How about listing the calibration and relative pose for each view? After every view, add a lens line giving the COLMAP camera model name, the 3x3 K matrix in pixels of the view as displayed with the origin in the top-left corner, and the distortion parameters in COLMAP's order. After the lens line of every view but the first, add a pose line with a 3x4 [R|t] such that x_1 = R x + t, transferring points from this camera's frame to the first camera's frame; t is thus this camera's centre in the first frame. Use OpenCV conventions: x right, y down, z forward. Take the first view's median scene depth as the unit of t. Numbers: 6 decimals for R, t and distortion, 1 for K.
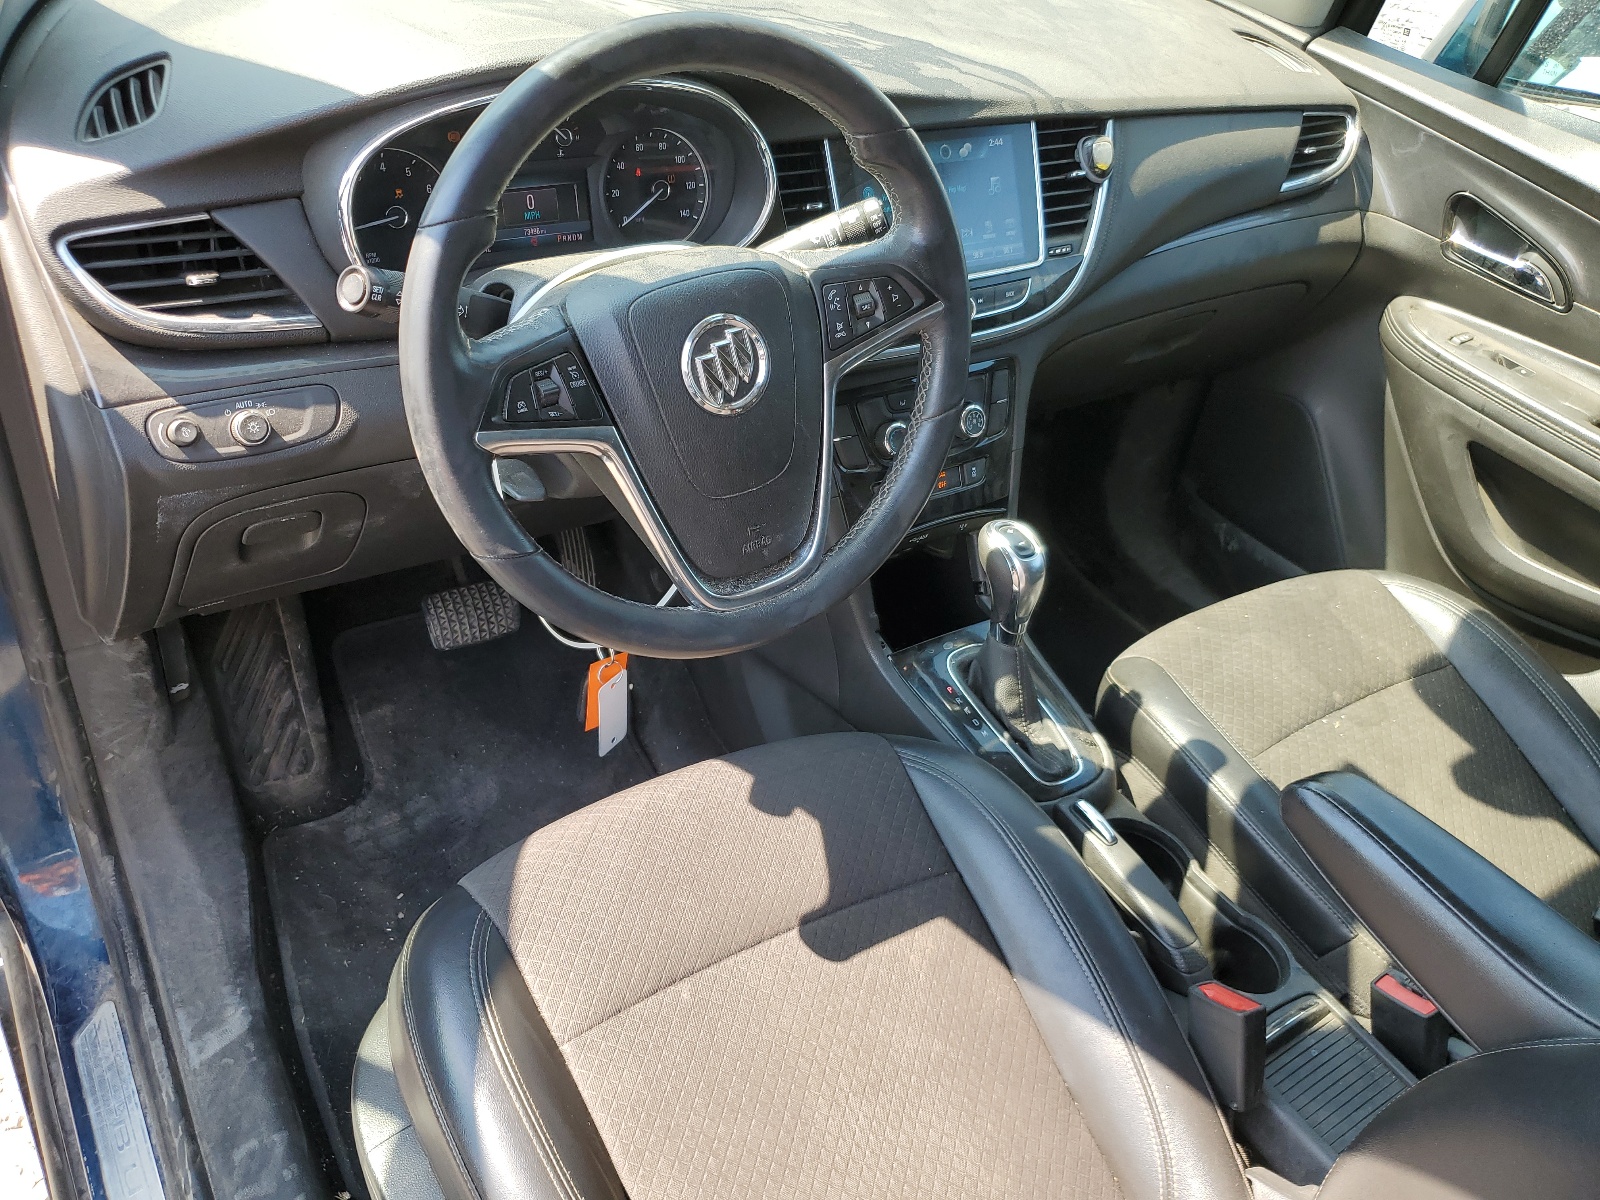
lens RADIAL K [[1116.2, 0, 800.0], [0, 1116.2, 600.0], [0, 0, 1]] dist [0.000986, 0.001285]
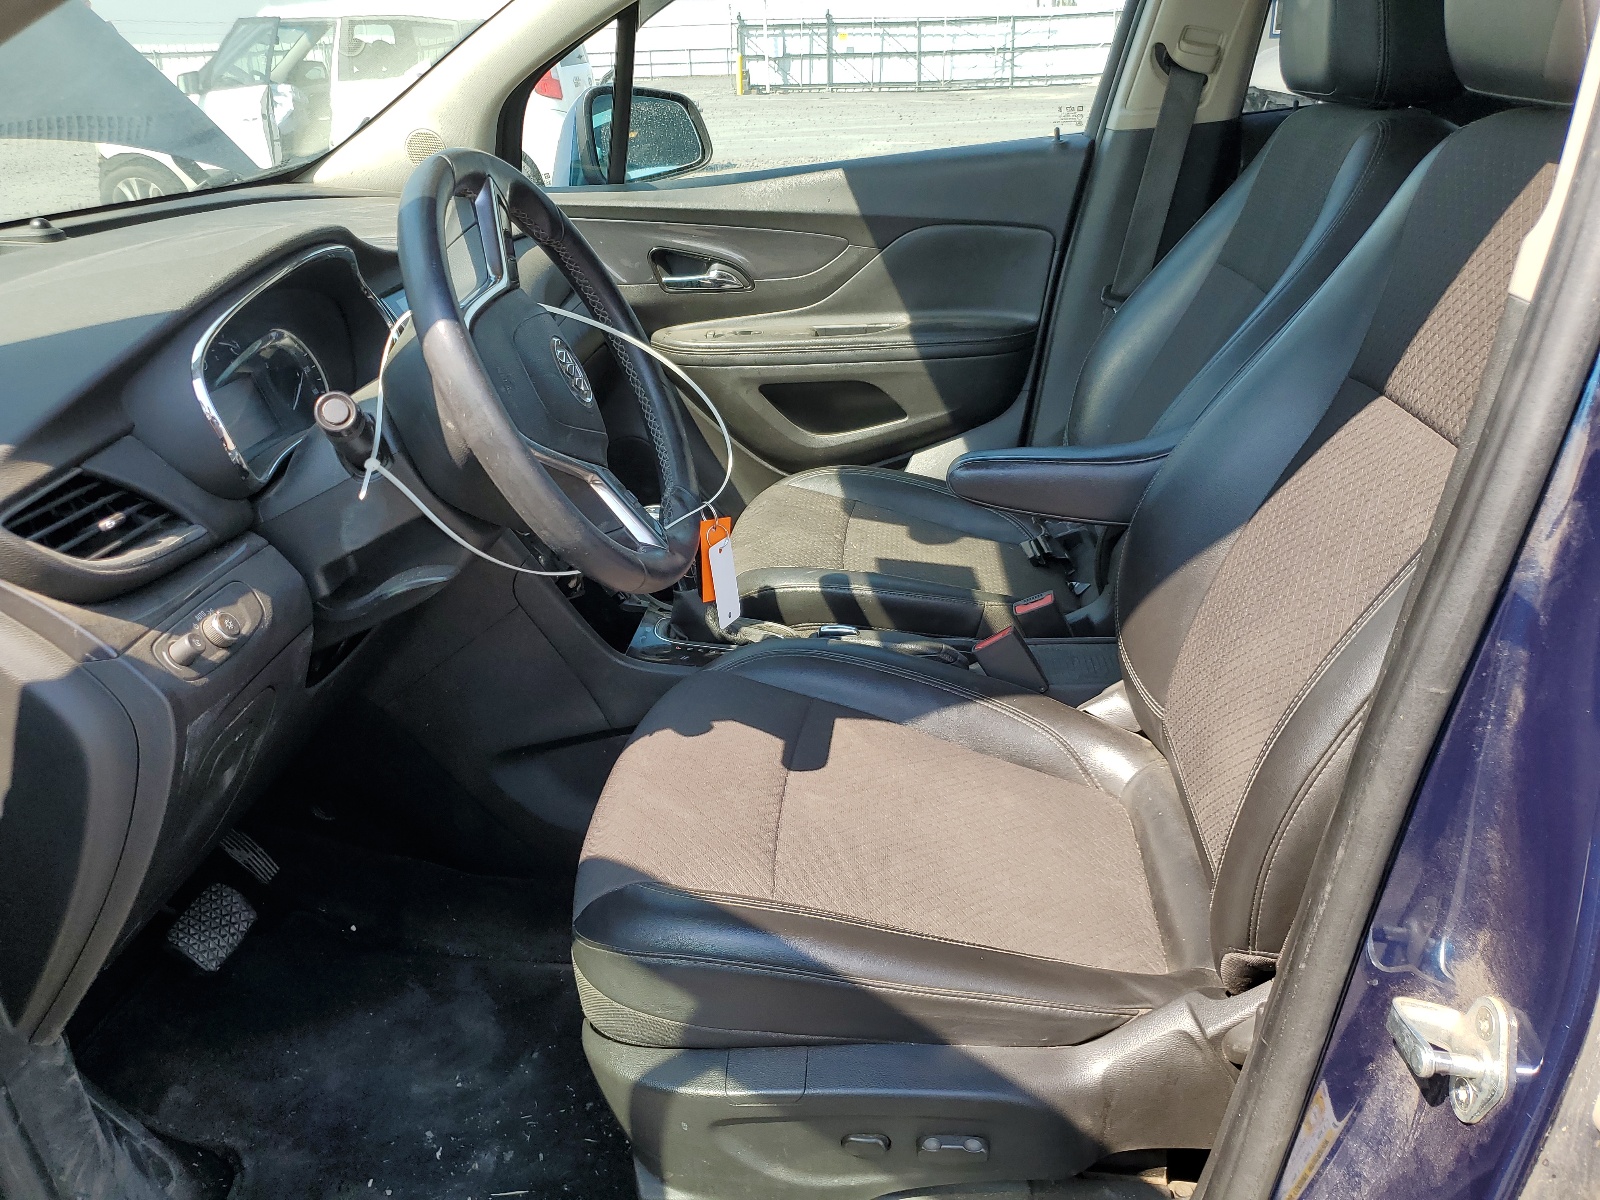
lens RADIAL K [[1116.2, 0, 800.0], [0, 1116.2, 600.0], [0, 0, 1]] dist [0.000986, 0.001285]
pose [[0.594267, -0.492940, 0.635497, -0.834266], [0.619701, 0.784307, 0.028873, 0.129456], [-0.512657, 0.376660, 0.771563, -0.086936]]
